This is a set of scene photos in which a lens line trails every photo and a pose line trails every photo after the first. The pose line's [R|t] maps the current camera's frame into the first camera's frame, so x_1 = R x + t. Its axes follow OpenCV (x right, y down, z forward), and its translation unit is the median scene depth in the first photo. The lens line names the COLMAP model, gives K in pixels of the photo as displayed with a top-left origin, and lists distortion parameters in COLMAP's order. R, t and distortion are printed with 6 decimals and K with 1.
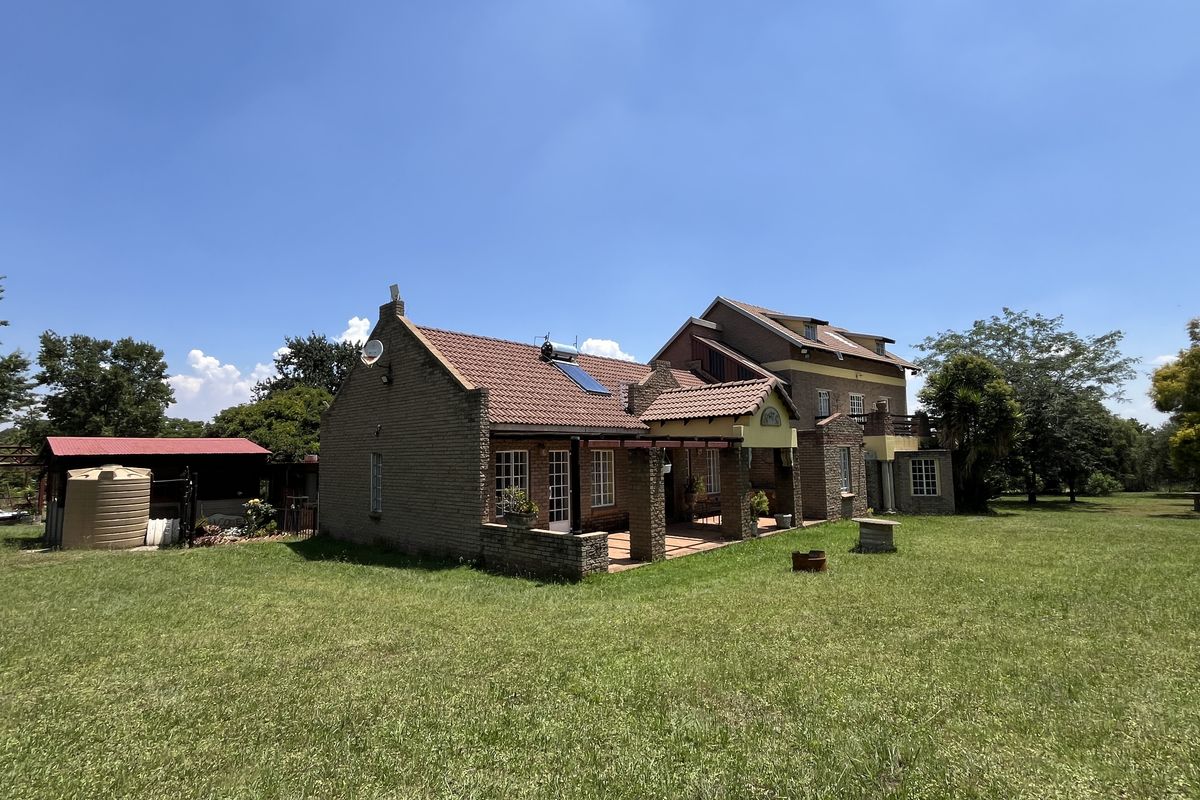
lens RADIAL K [[576.0, 0, 591.6], [0, 576.0, 398.4], [0, 0, 1]] dist [-0.000150, -0.000206]
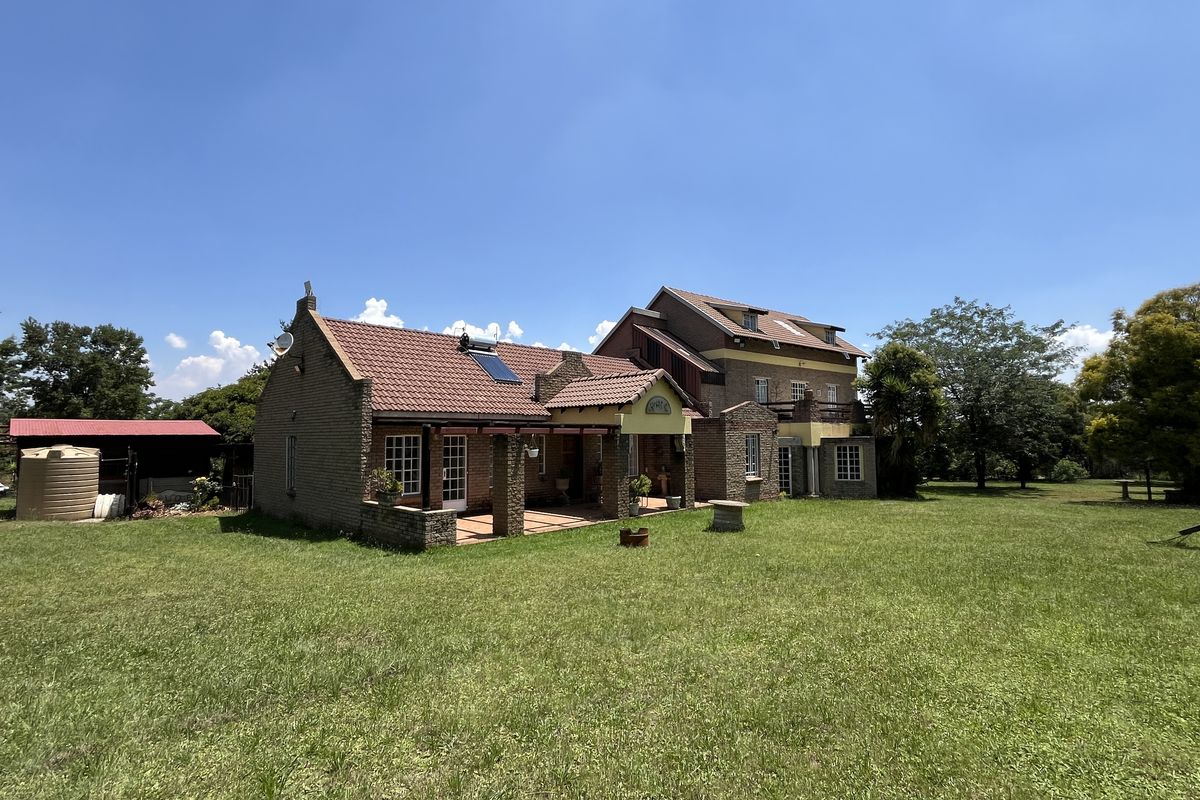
lens RADIAL K [[576.0, 0, 591.6], [0, 576.0, 398.4], [0, 0, 1]] dist [-0.000150, -0.000206]
pose [[0.999621, 0.006503, -0.026760, 0.175514], [-0.005671, 0.999502, 0.031044, -0.011007], [0.026949, -0.030881, 0.999160, -0.058518]]
